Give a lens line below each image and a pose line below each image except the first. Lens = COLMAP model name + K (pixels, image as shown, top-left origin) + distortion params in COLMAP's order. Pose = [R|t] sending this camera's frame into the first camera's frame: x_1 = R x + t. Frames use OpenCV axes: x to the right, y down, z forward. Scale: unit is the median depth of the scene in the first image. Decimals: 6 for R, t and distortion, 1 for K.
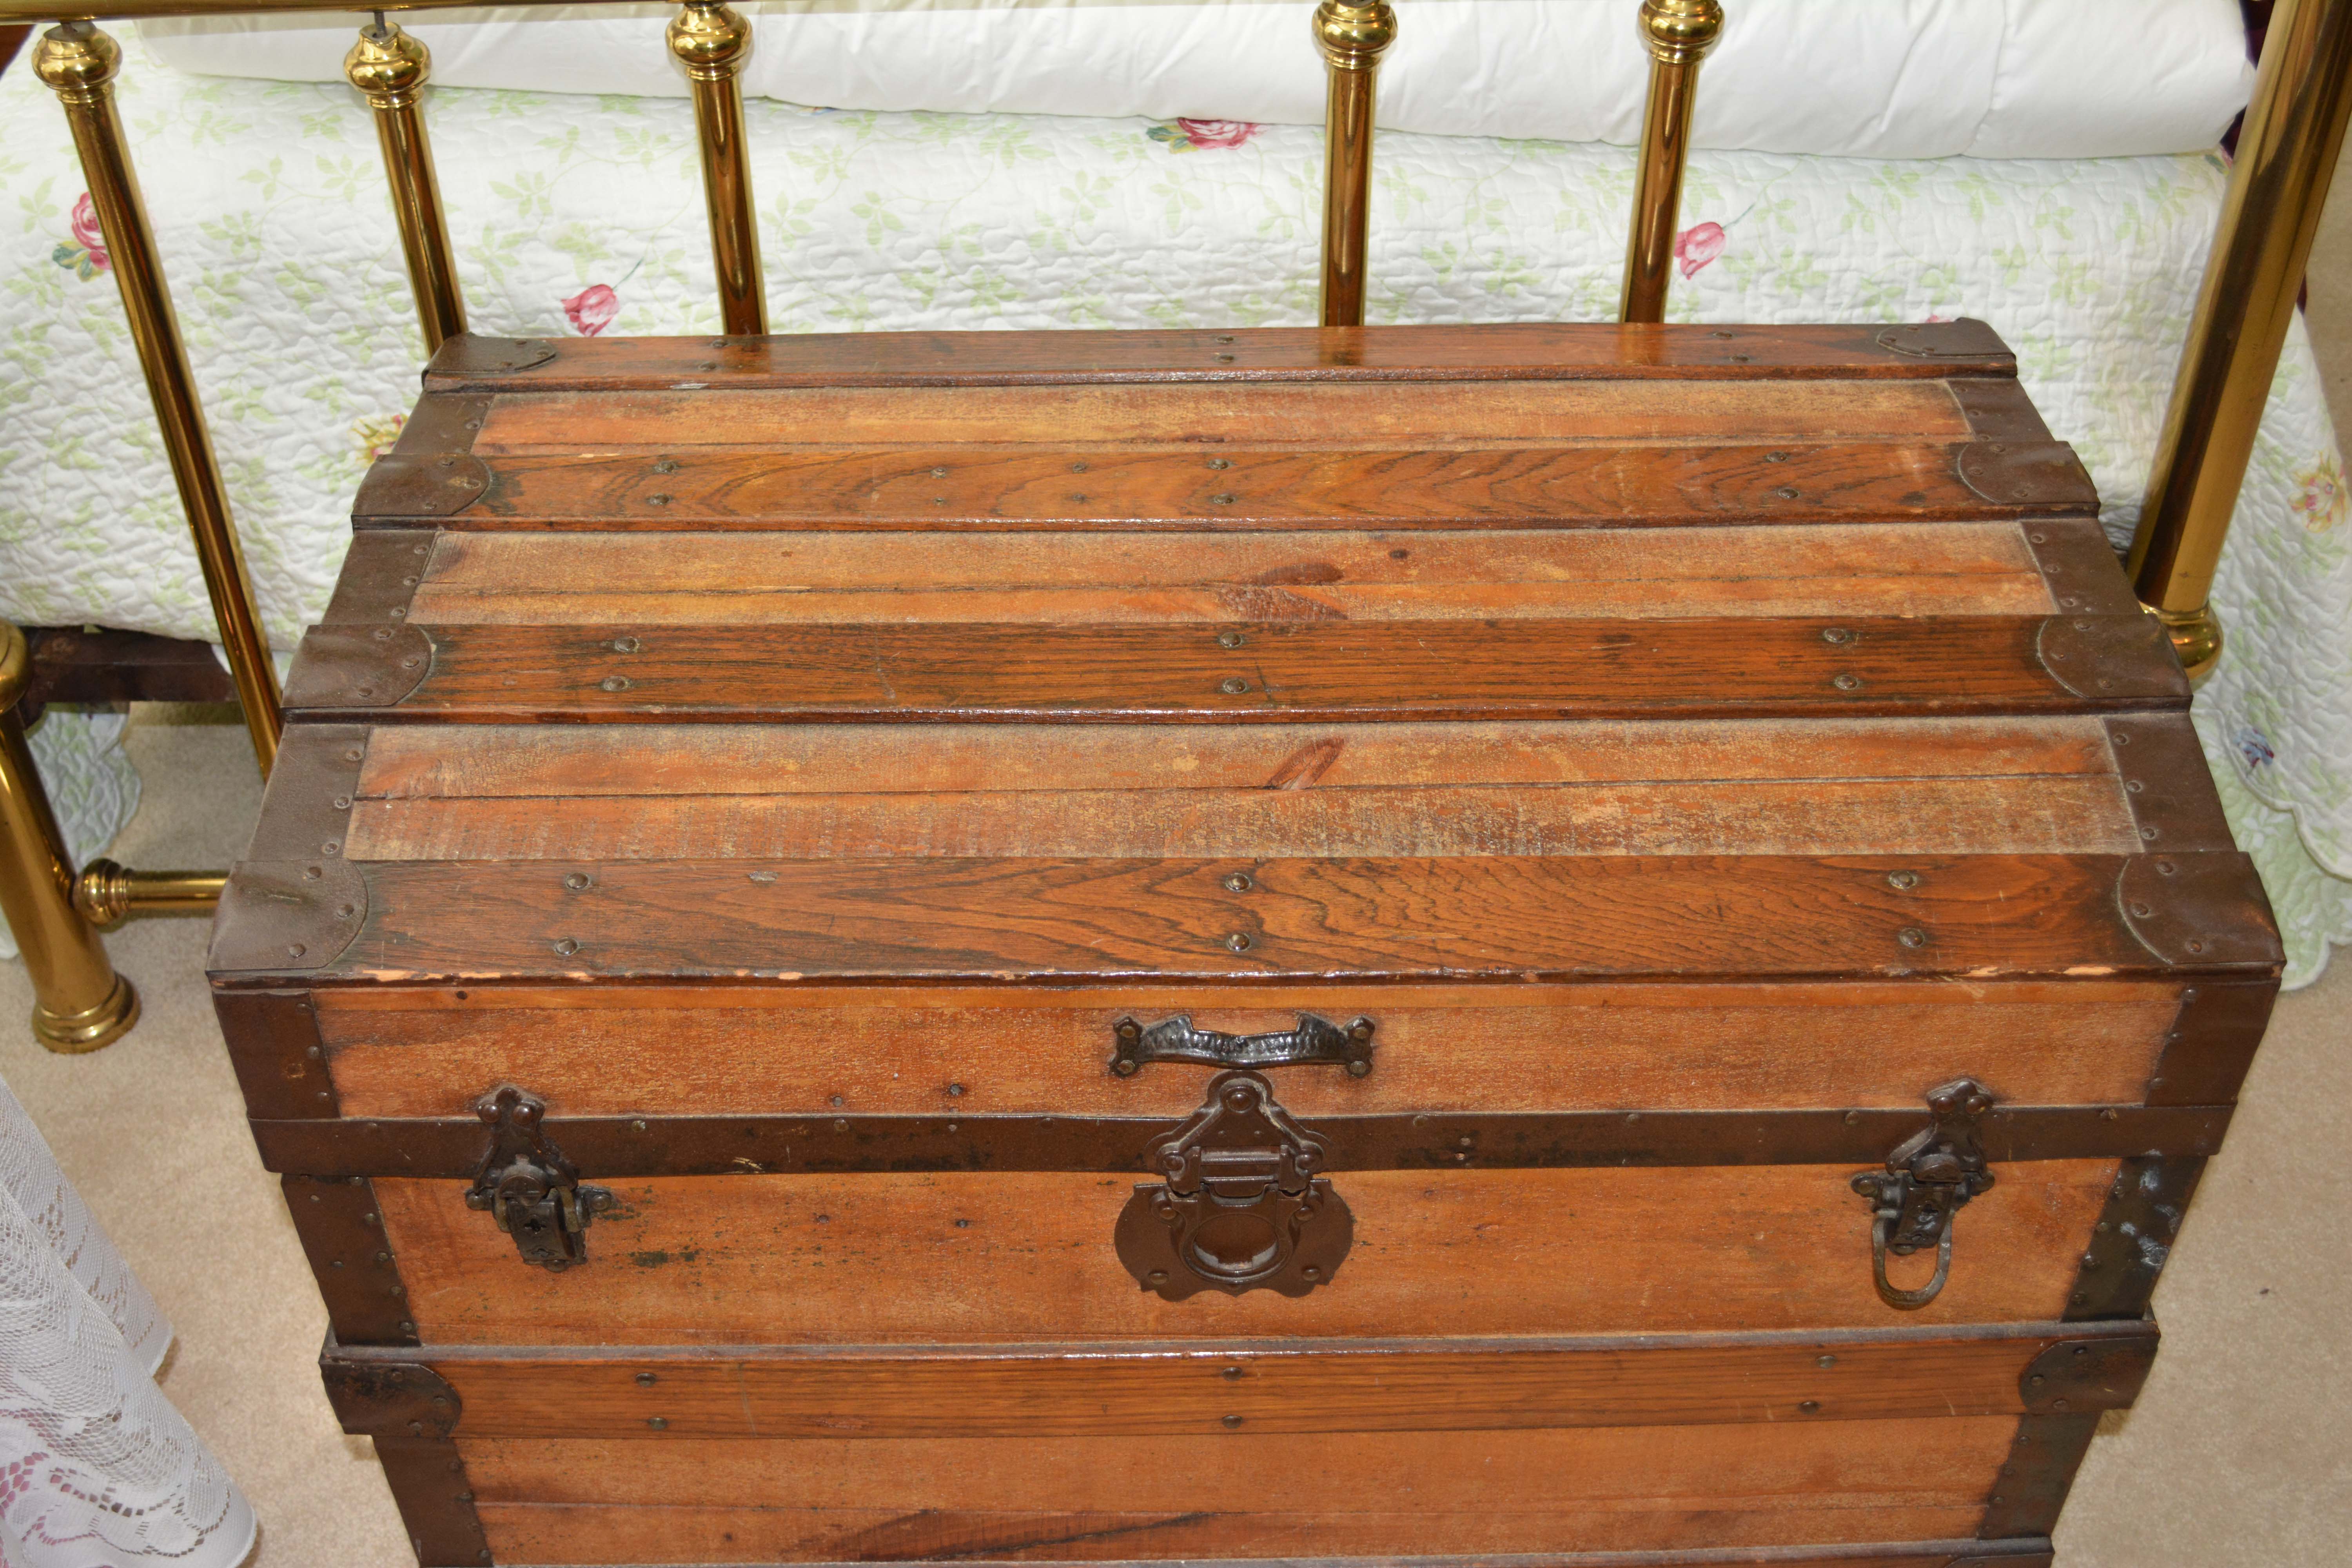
lens RADIAL K [[2561.2, 0, 1154.3], [0, 2561.2, 789.8], [0, 0, 1]] dist [-0.059596, 0.021620]
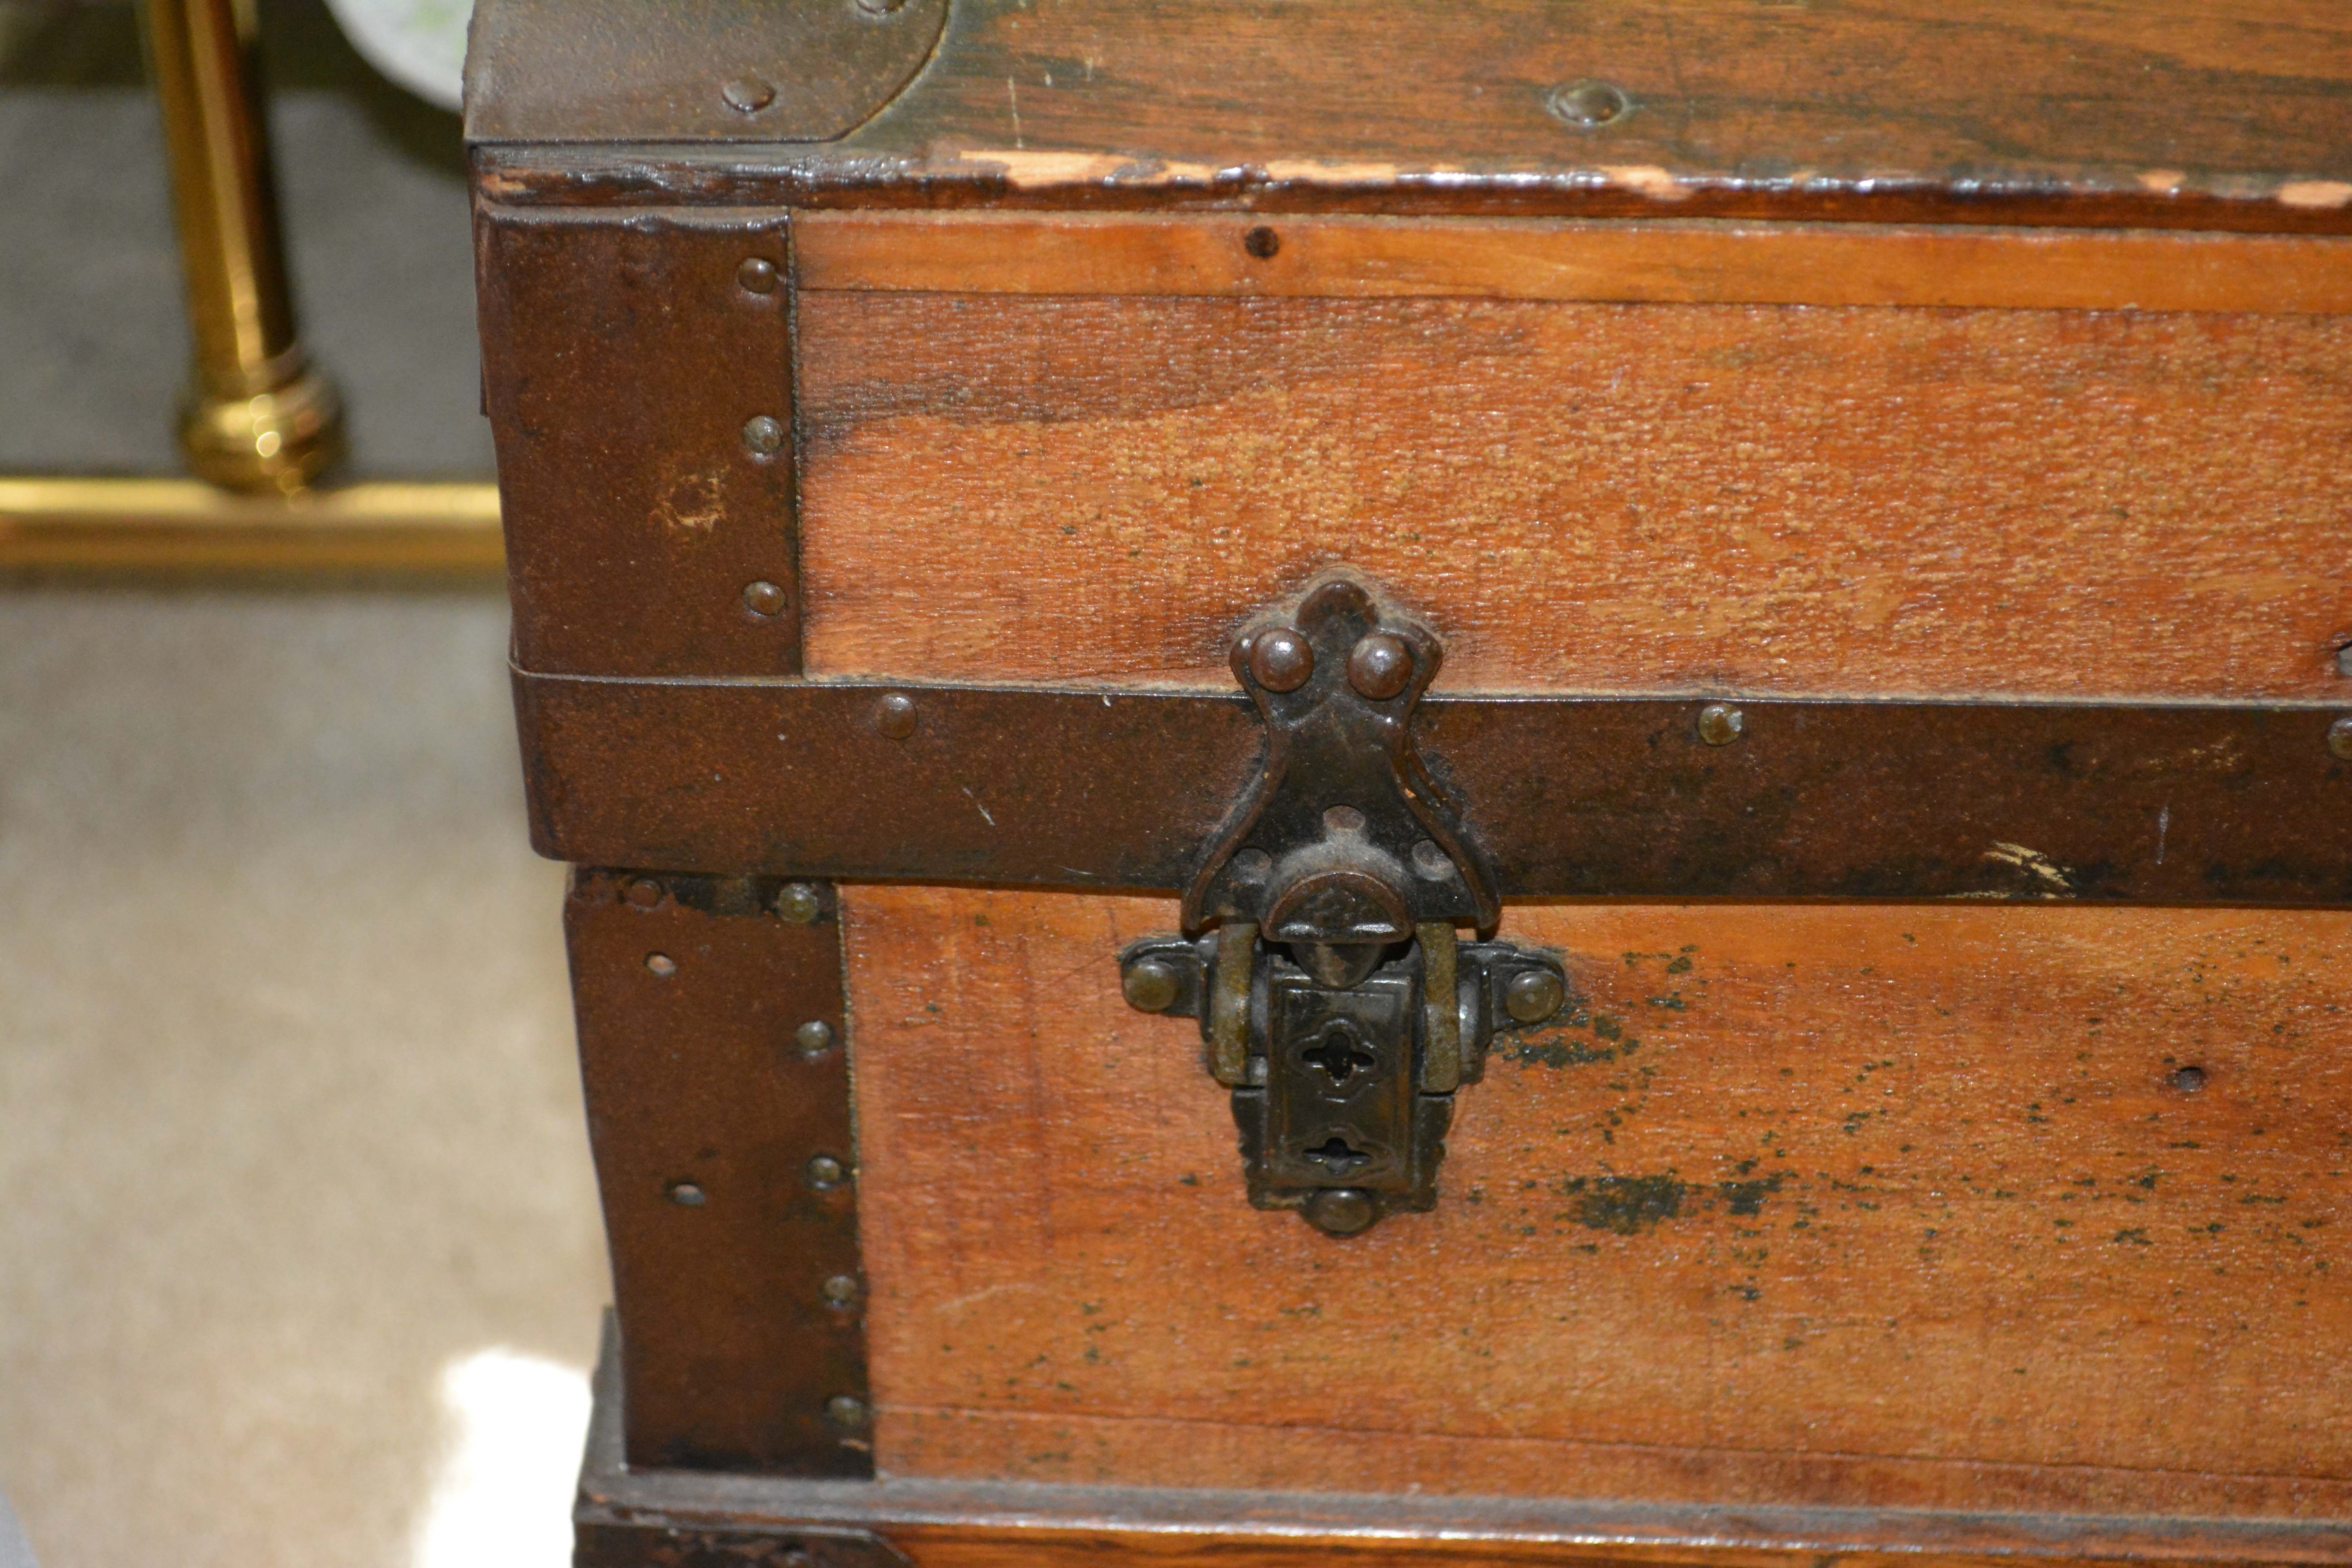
lens RADIAL K [[5272.2, 0, 1165.0], [0, 5272.2, 790.9], [0, 0, 1]] dist [0.051879, -0.226686]
pose [[0.998114, 0.027491, -0.054889, -0.231041], [-0.029295, 0.999047, -0.032342, 0.160983], [0.053948, 0.033889, 0.997969, 0.320649]]
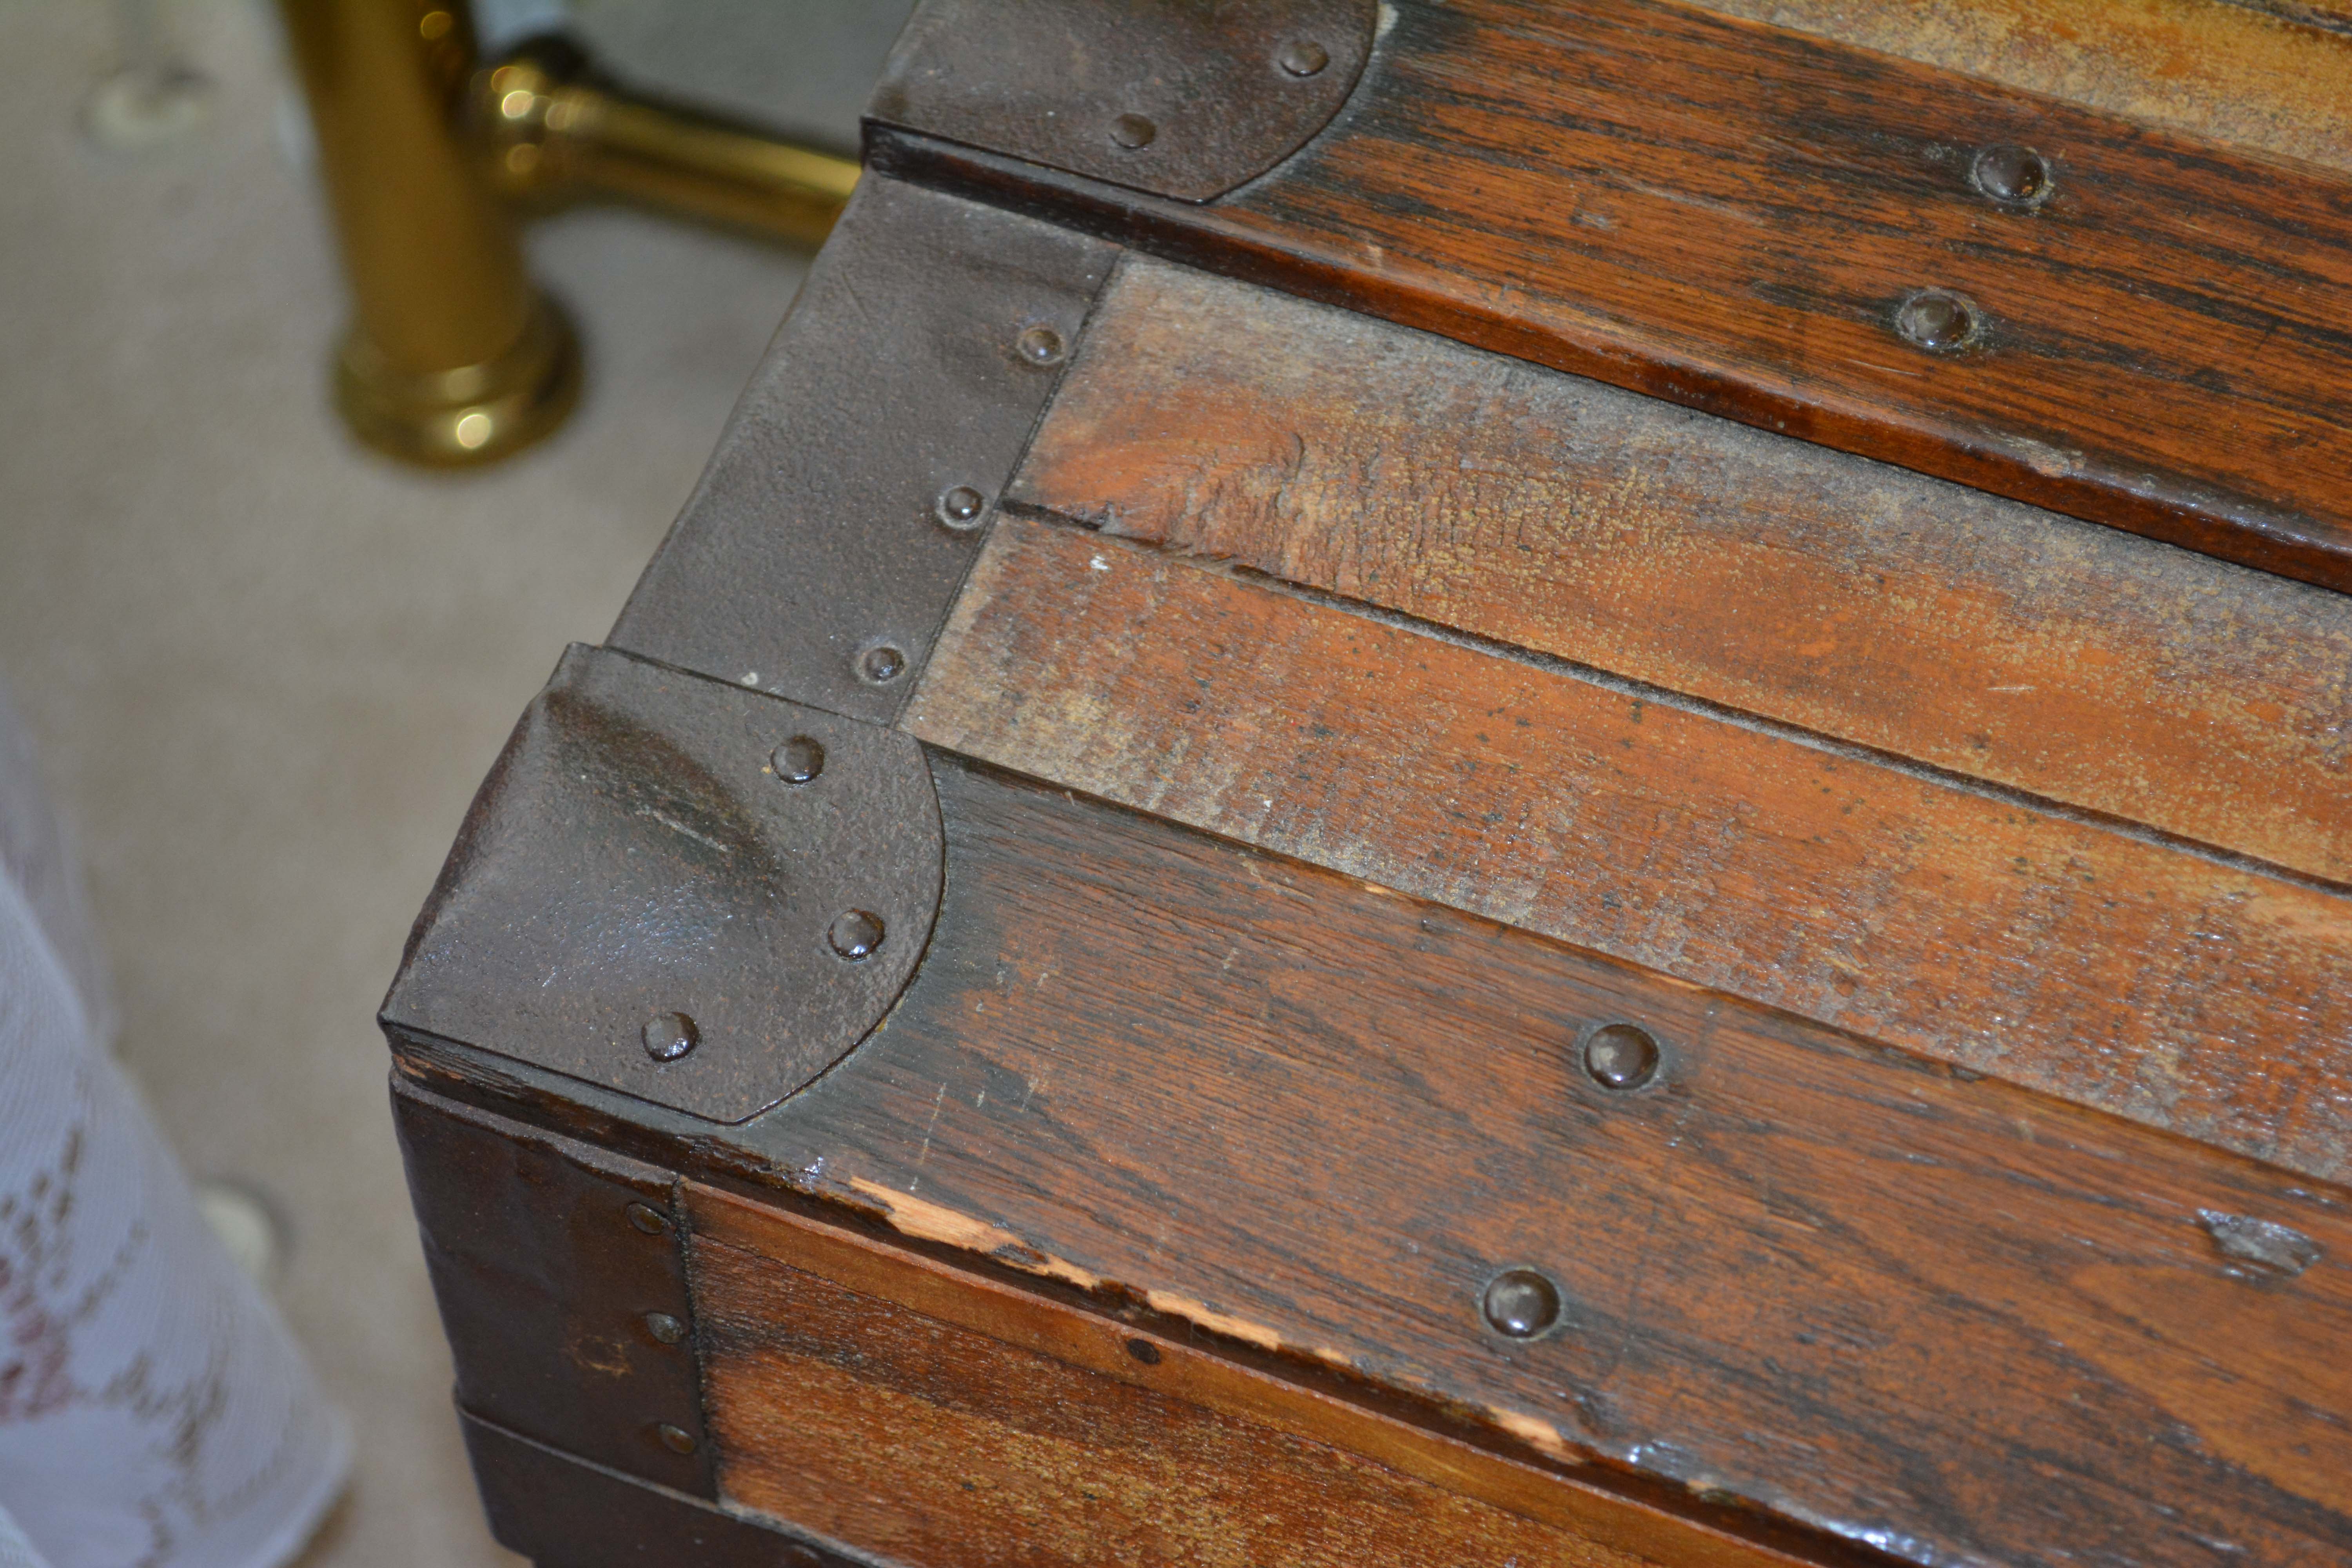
lens RADIAL K [[5272.2, 0, 1165.0], [0, 5272.2, 790.9], [0, 0, 1]] dist [0.051879, -0.226686]
pose [[0.913927, 0.292793, -0.281088, -0.110922], [-0.229899, 0.944168, 0.235992, -0.116458], [0.334491, -0.151058, 0.930213, 0.420174]]
